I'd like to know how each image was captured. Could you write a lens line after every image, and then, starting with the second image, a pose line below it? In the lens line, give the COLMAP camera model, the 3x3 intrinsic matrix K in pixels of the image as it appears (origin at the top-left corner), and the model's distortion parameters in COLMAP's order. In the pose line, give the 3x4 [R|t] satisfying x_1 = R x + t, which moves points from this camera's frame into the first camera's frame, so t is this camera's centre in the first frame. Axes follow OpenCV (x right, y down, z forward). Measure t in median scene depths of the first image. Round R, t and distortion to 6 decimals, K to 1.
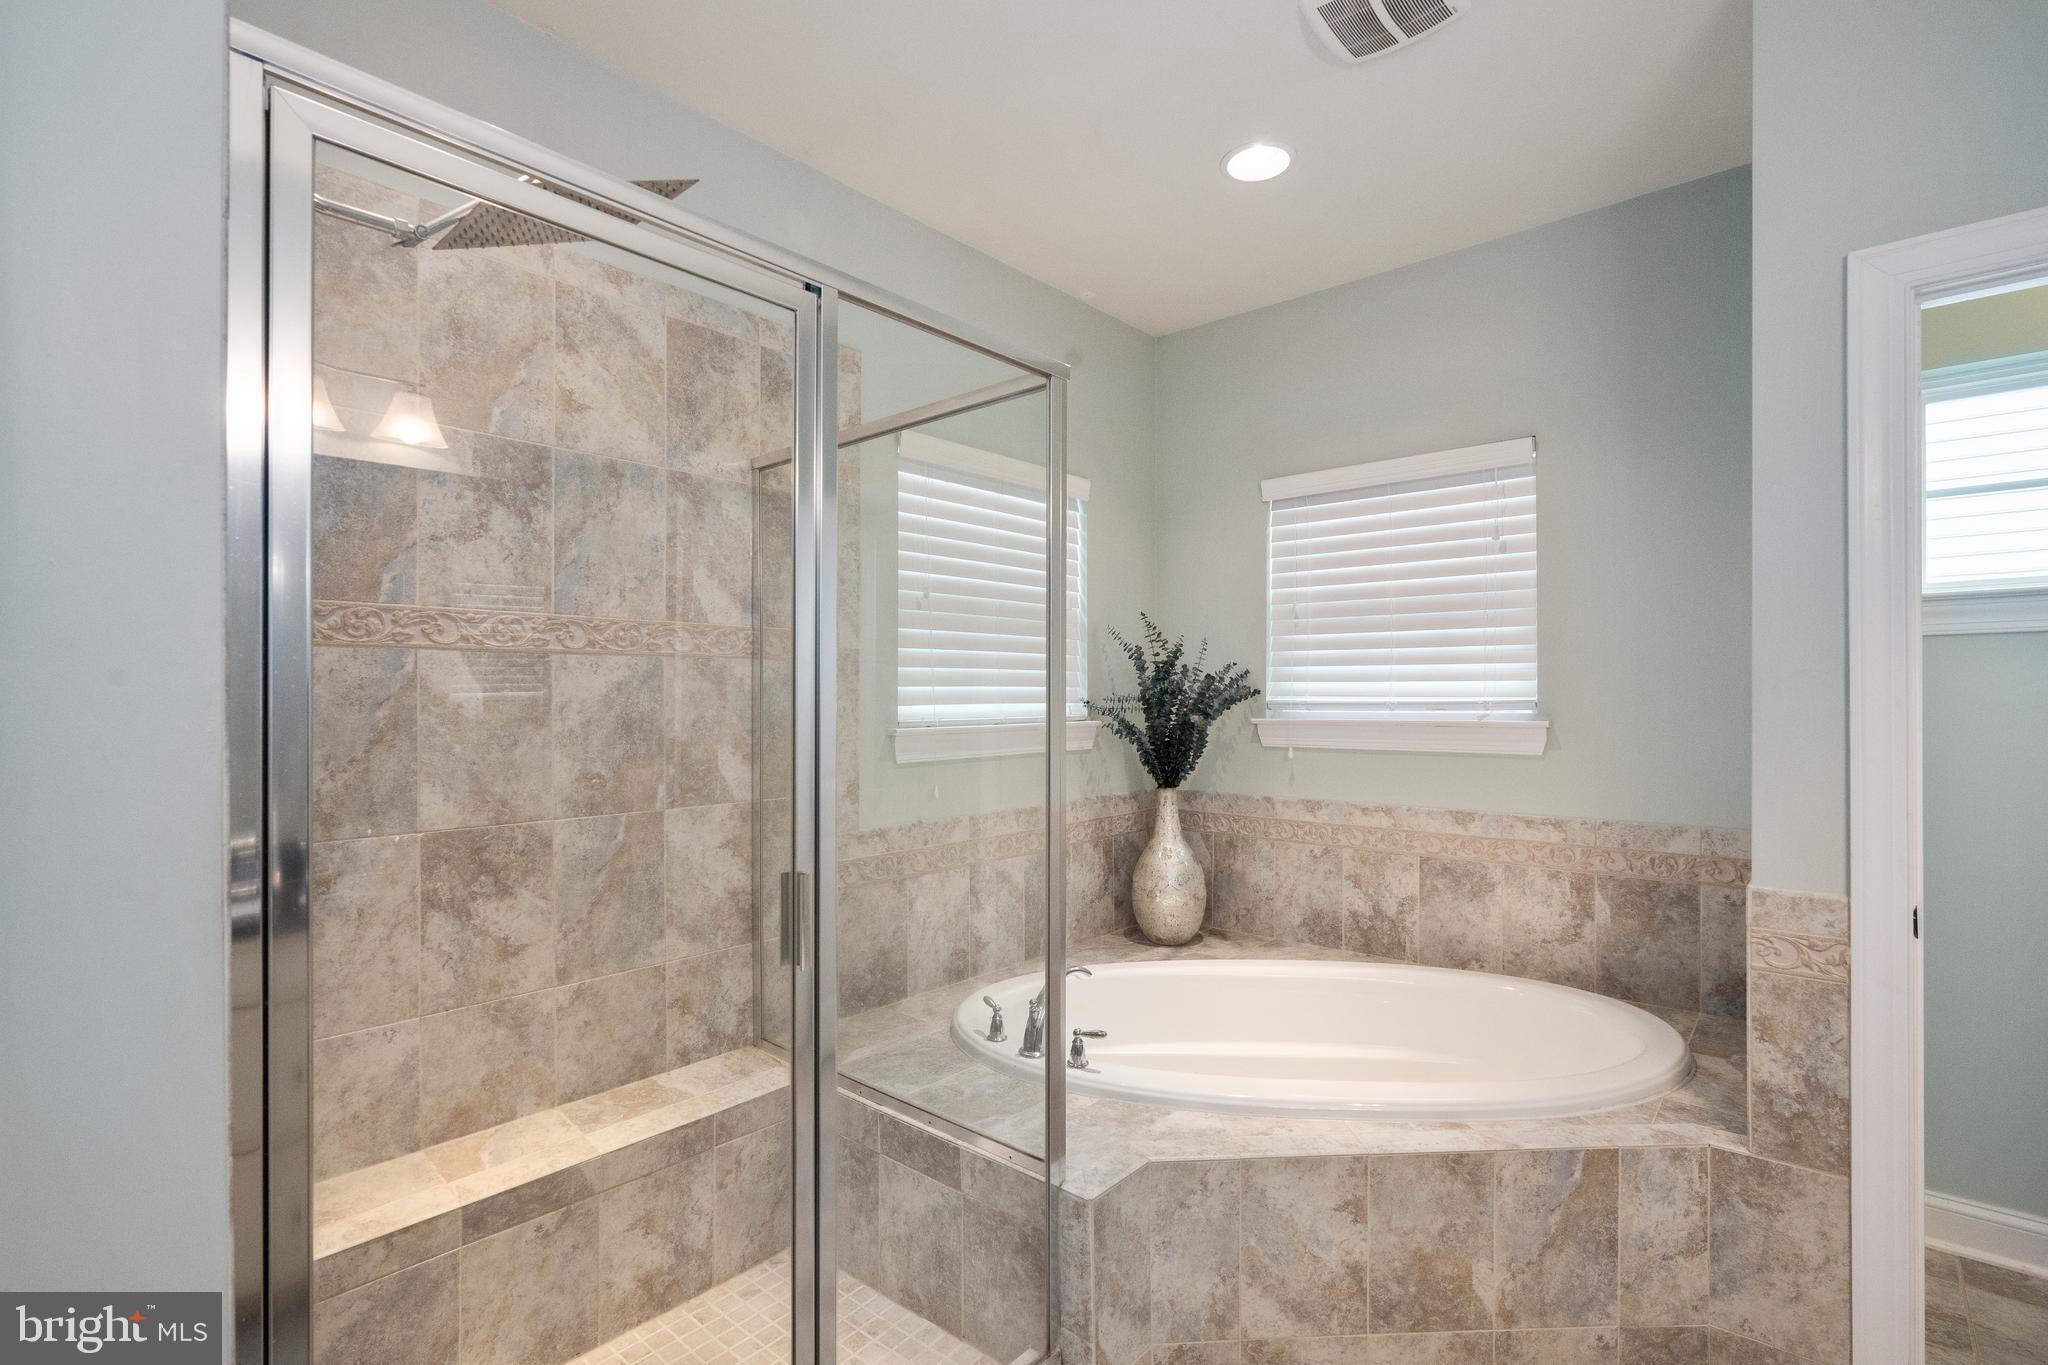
lens RADIAL K [[946.7, 0, 1029.3], [0, 946.7, 697.7], [0, 0, 1]] dist [-0.014381, 0.006053]
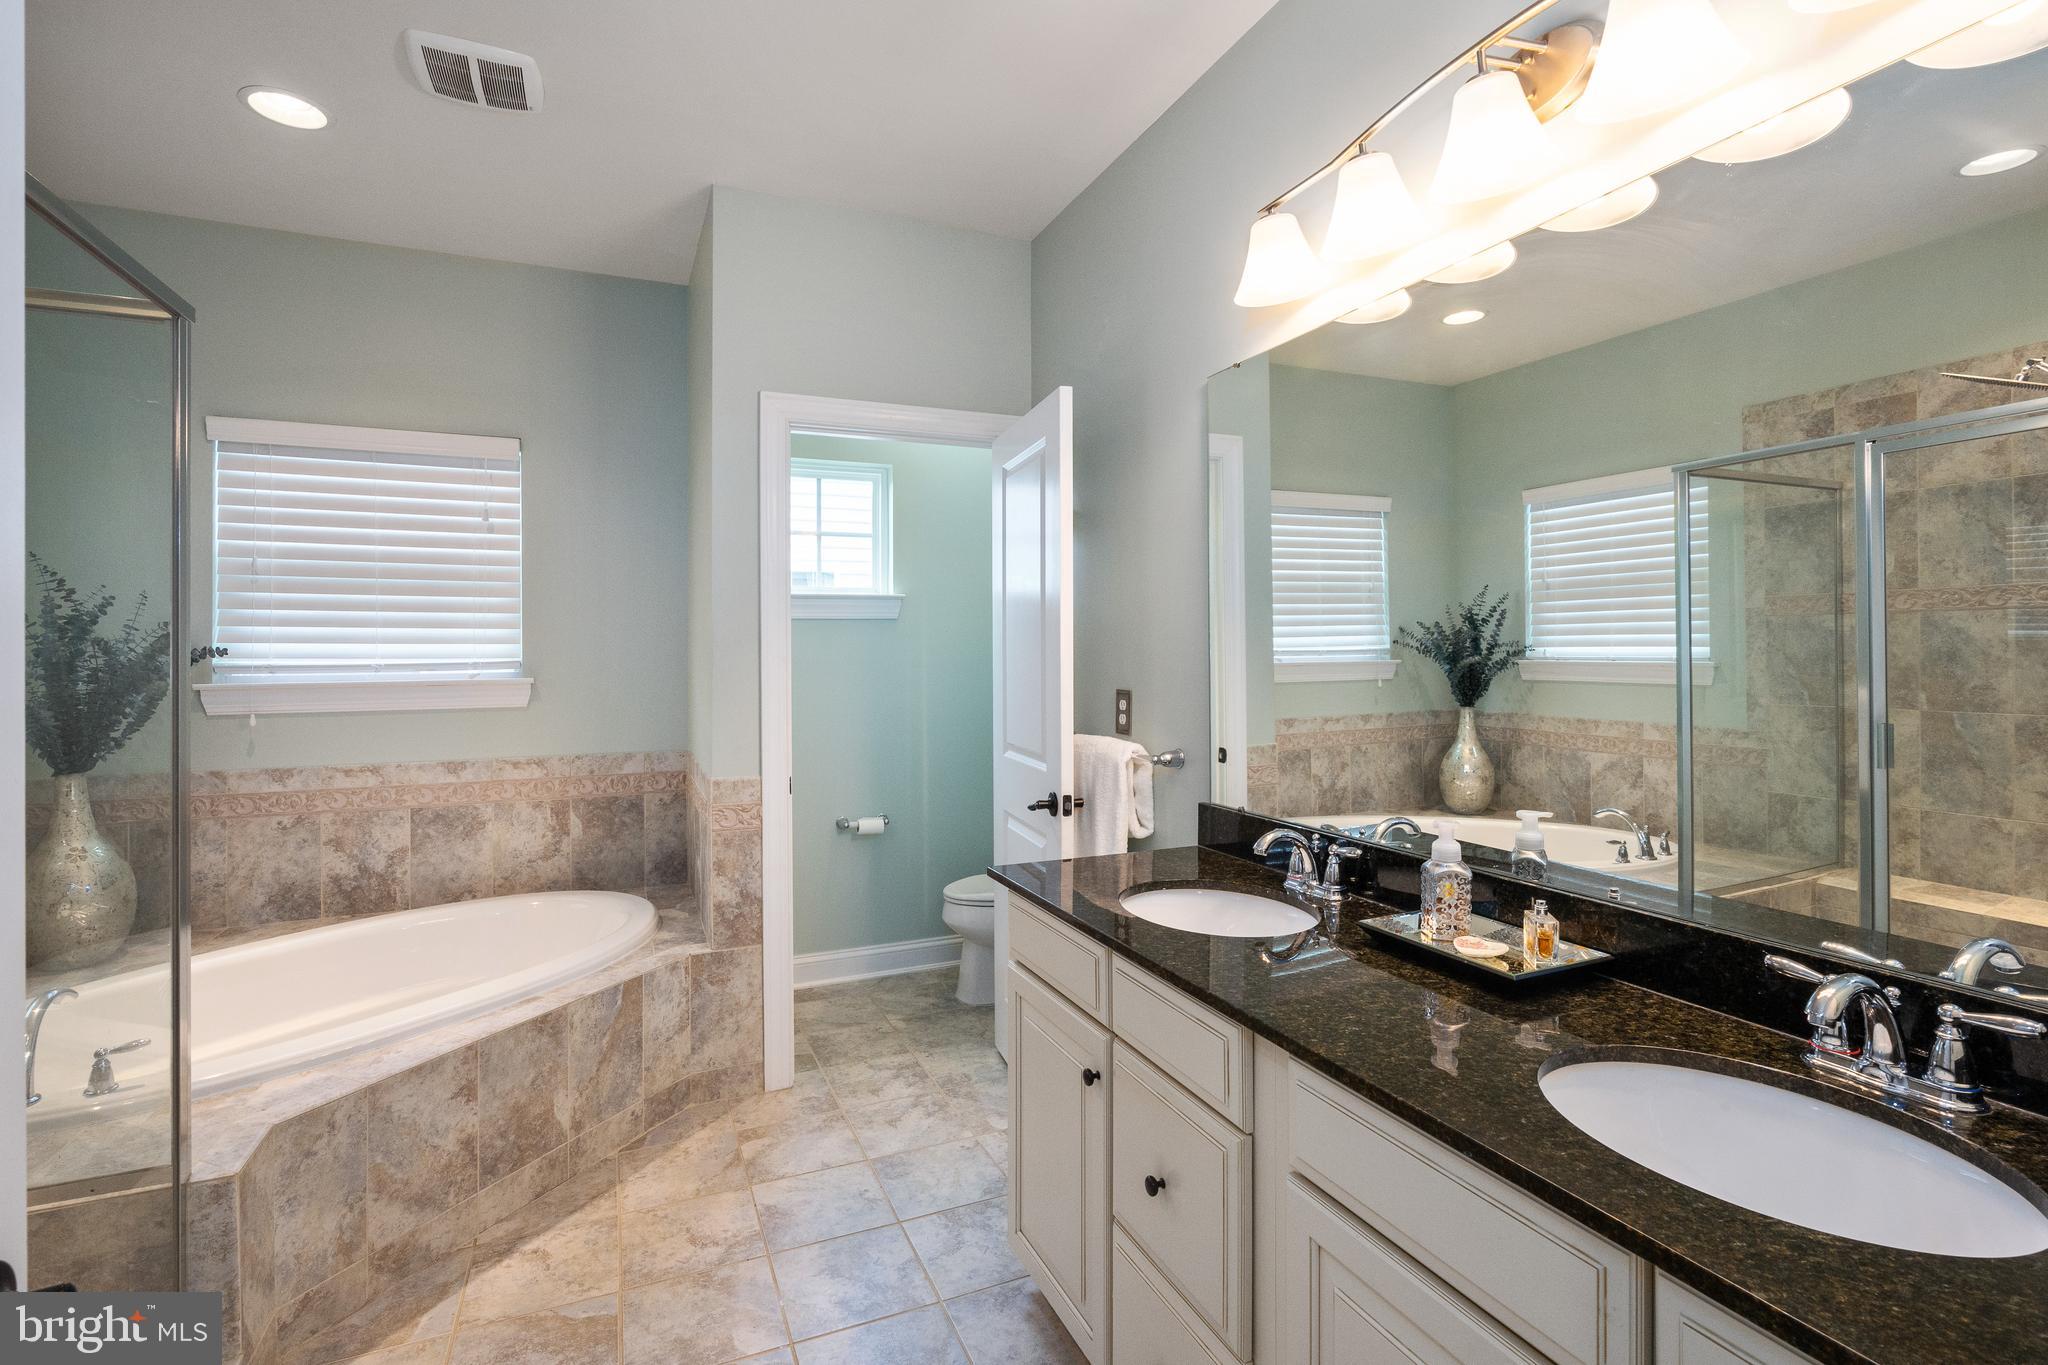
lens RADIAL K [[946.7, 0, 1029.3], [0, 946.7, 697.7], [0, 0, 1]] dist [-0.014381, 0.006053]
pose [[0.429630, -0.042282, 0.902015, -0.325789], [0.006174, 0.999017, 0.043888, 0.001276], [-0.902984, -0.013286, 0.429468, -0.113801]]
